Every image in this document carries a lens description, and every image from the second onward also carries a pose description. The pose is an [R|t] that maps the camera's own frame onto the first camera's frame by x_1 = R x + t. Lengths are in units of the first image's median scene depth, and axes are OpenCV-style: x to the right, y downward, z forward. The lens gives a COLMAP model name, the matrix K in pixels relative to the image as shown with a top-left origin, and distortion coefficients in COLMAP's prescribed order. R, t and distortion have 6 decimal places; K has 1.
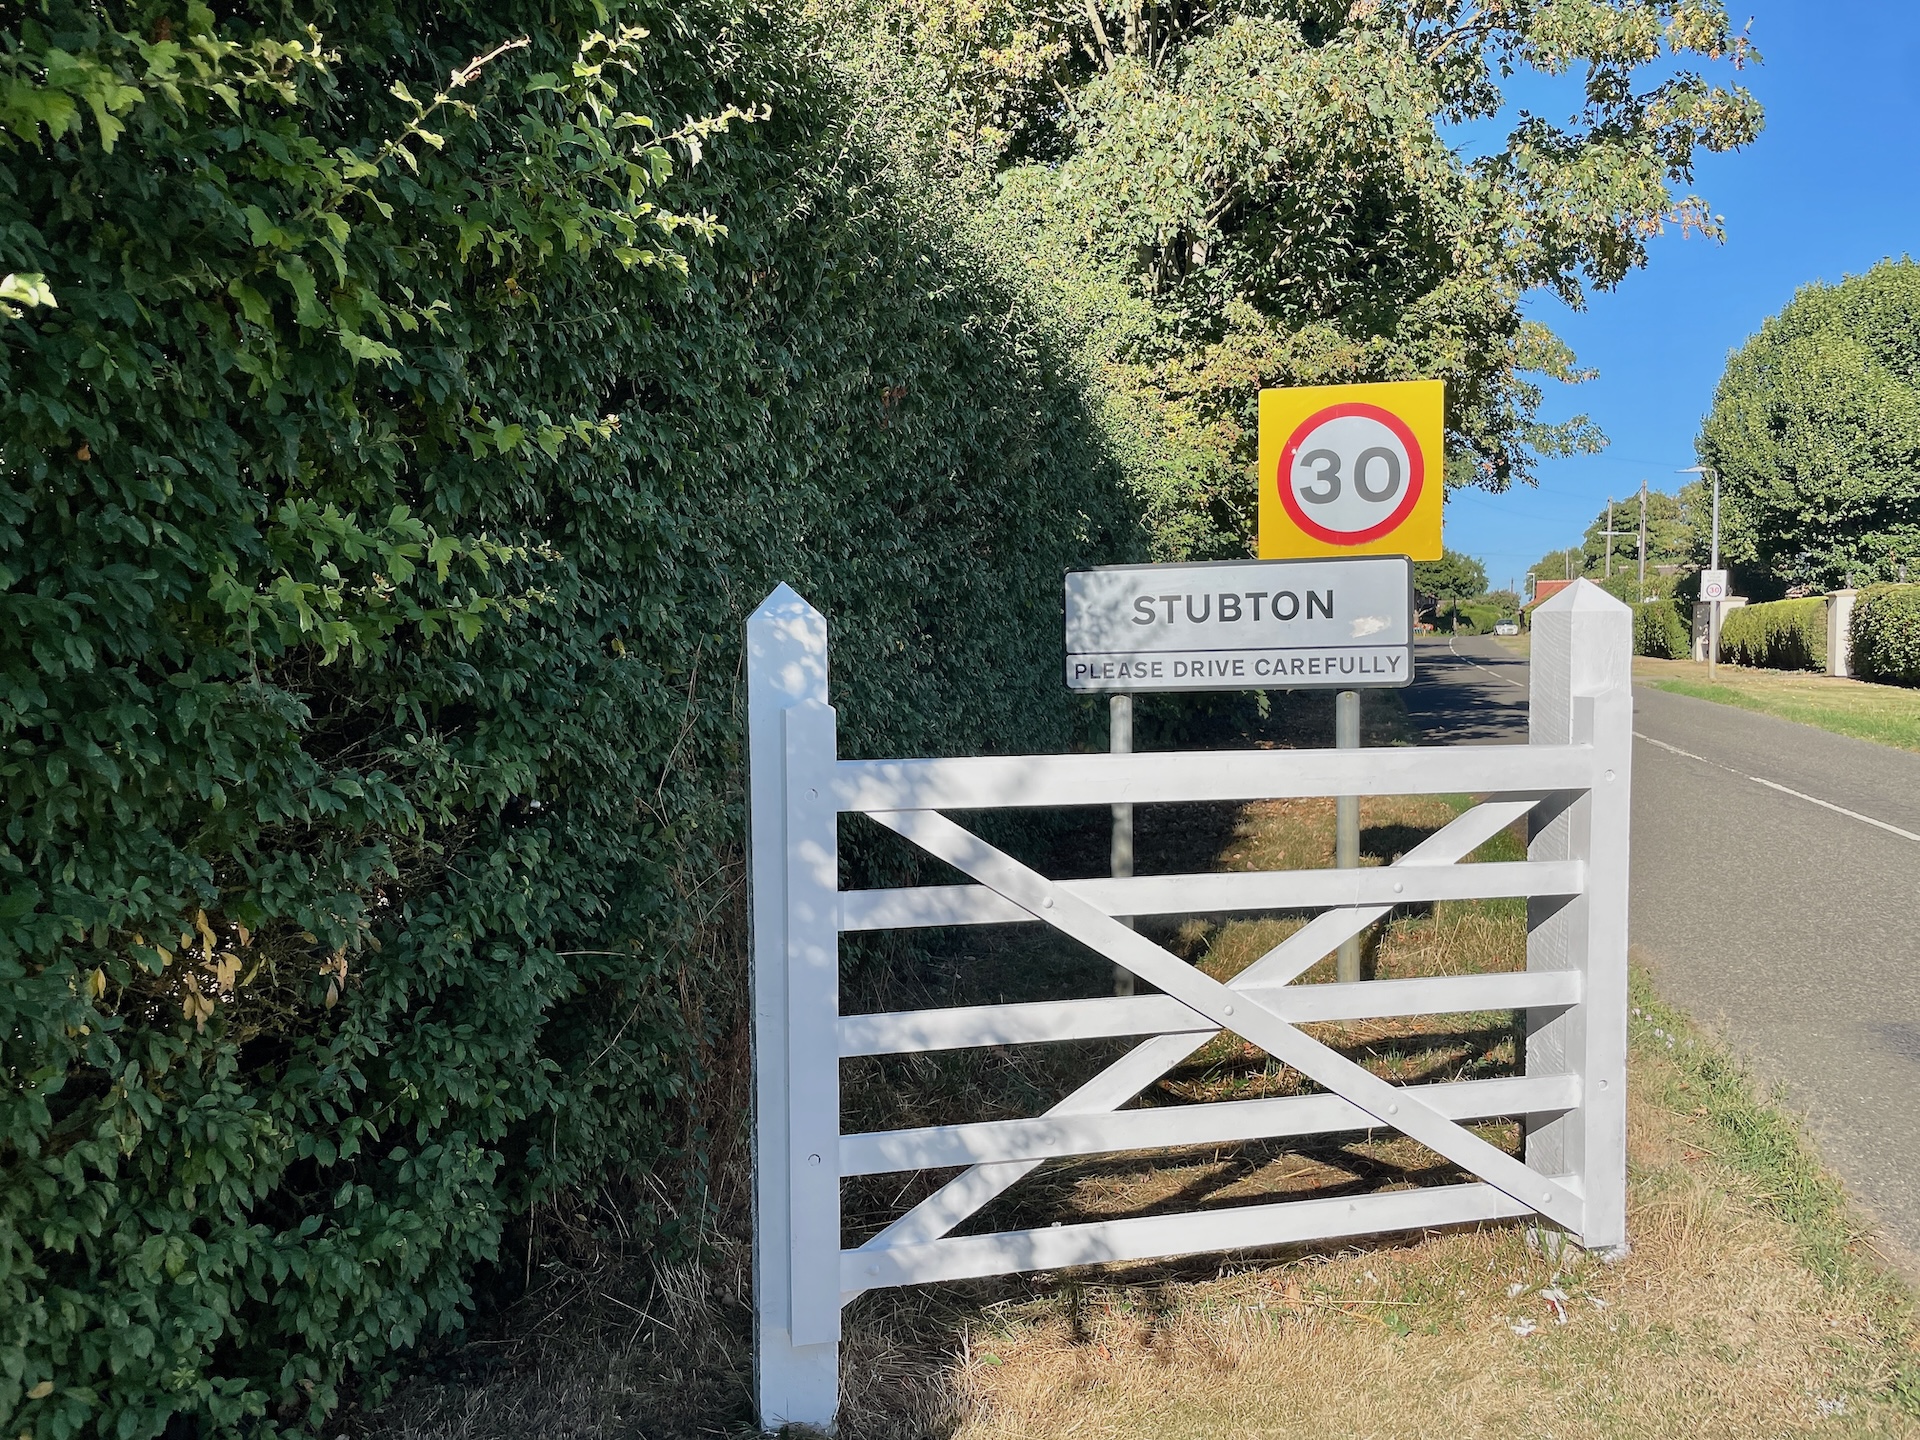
lens RADIAL K [[1455.3, 0, 961.9], [0, 1455.3, 732.0], [0, 0, 1]] dist [0.075861, -0.093521]
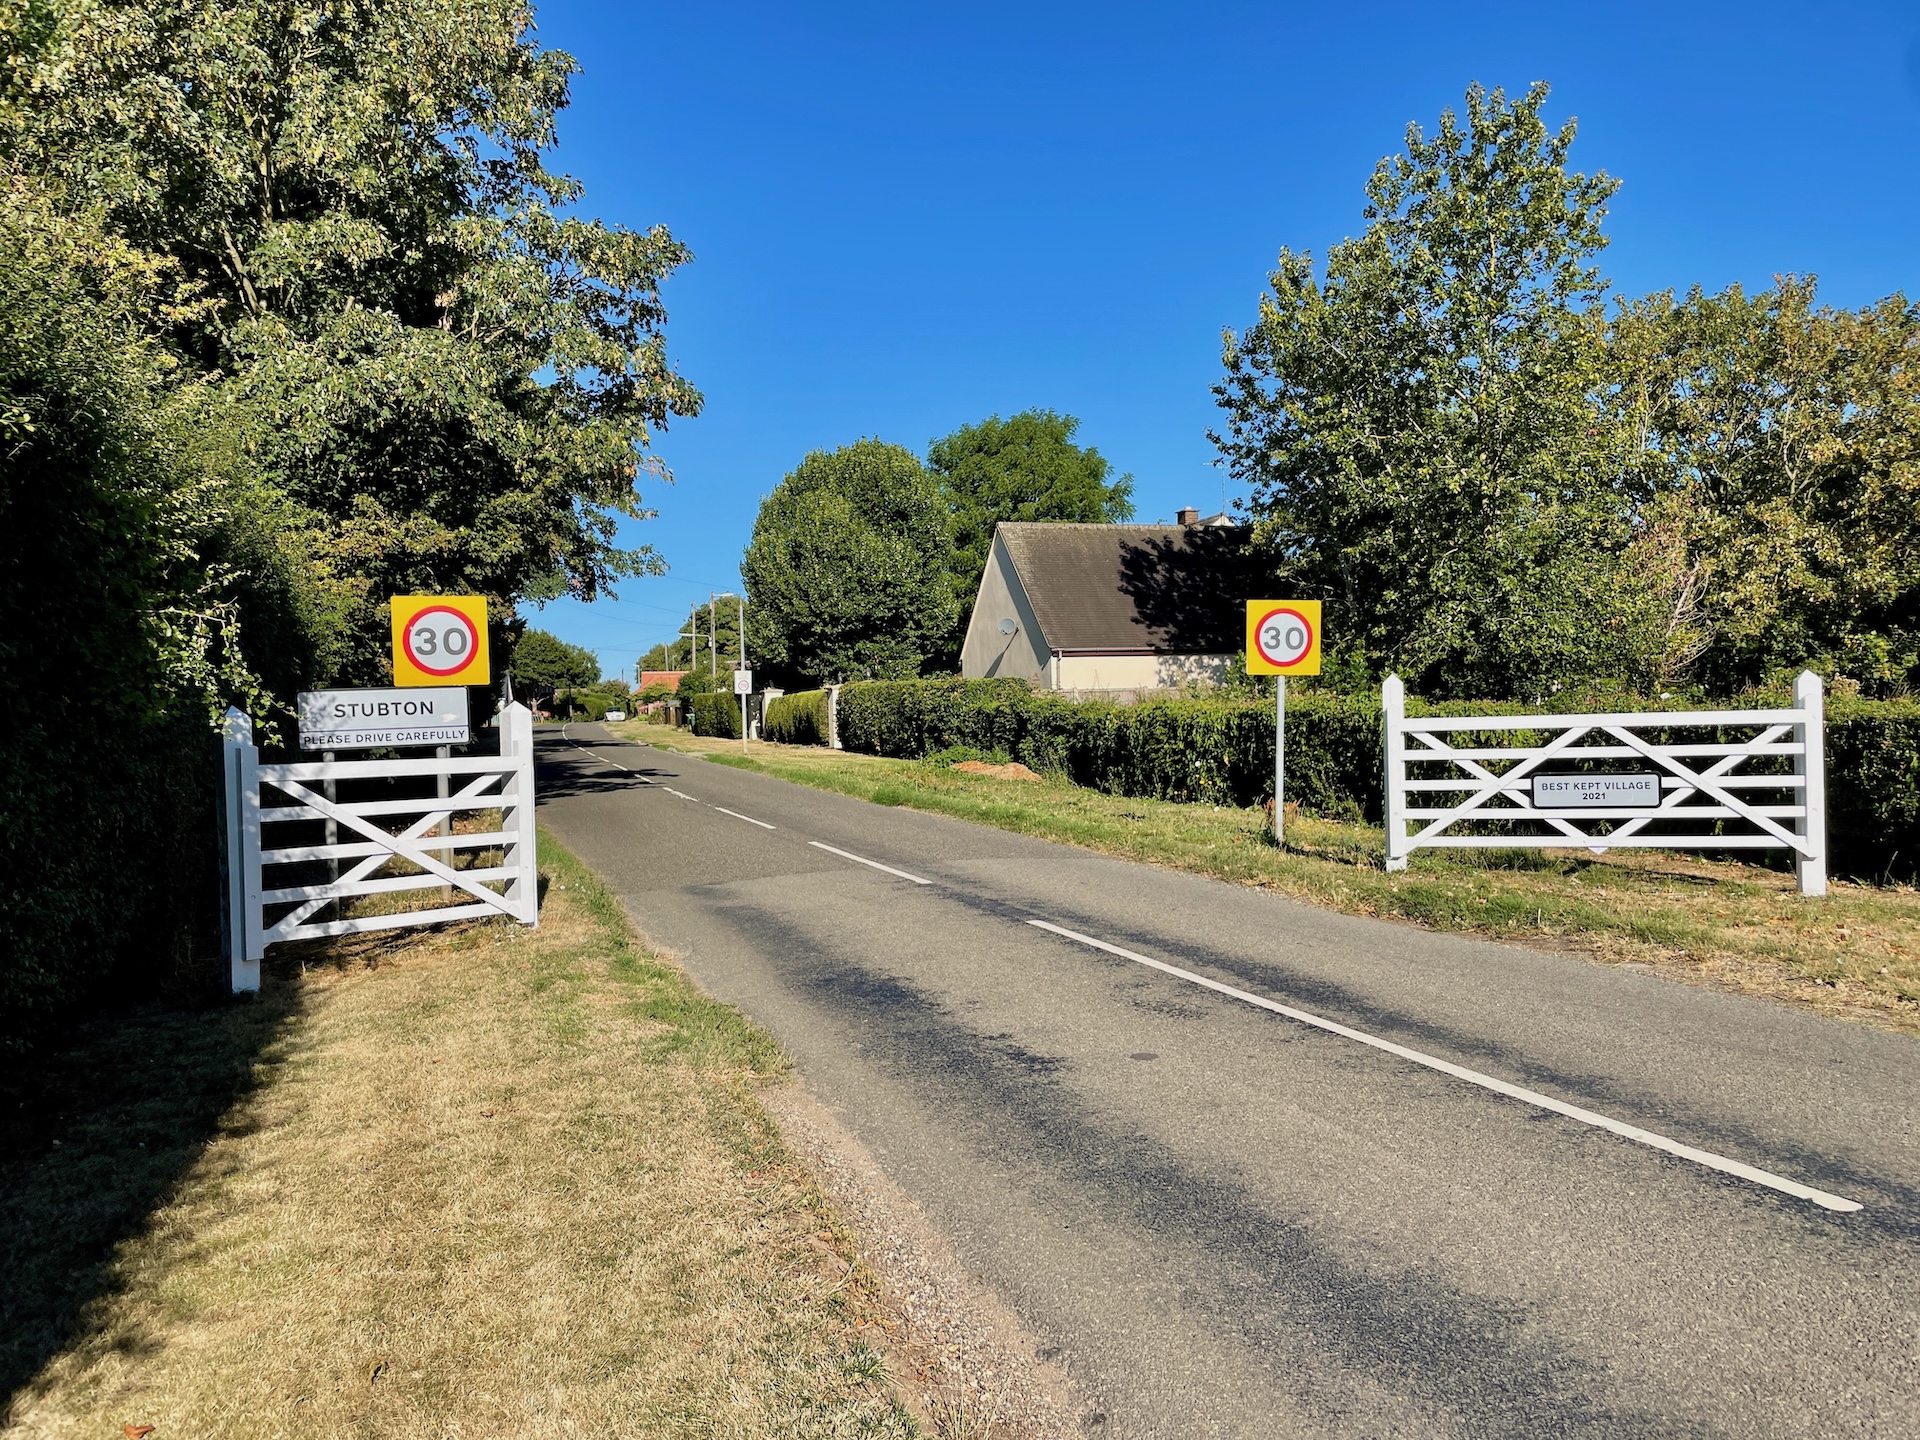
lens RADIAL K [[1455.3, 0, 957.3], [0, 1455.3, 740.3], [0, 0, 1]] dist [0.075861, -0.093521]
pose [[0.837596, -0.020437, 0.545907, -0.287225], [0.049722, 0.998004, -0.038927, 0.085701], [-0.544022, 0.059748, 0.836941, -1.254859]]
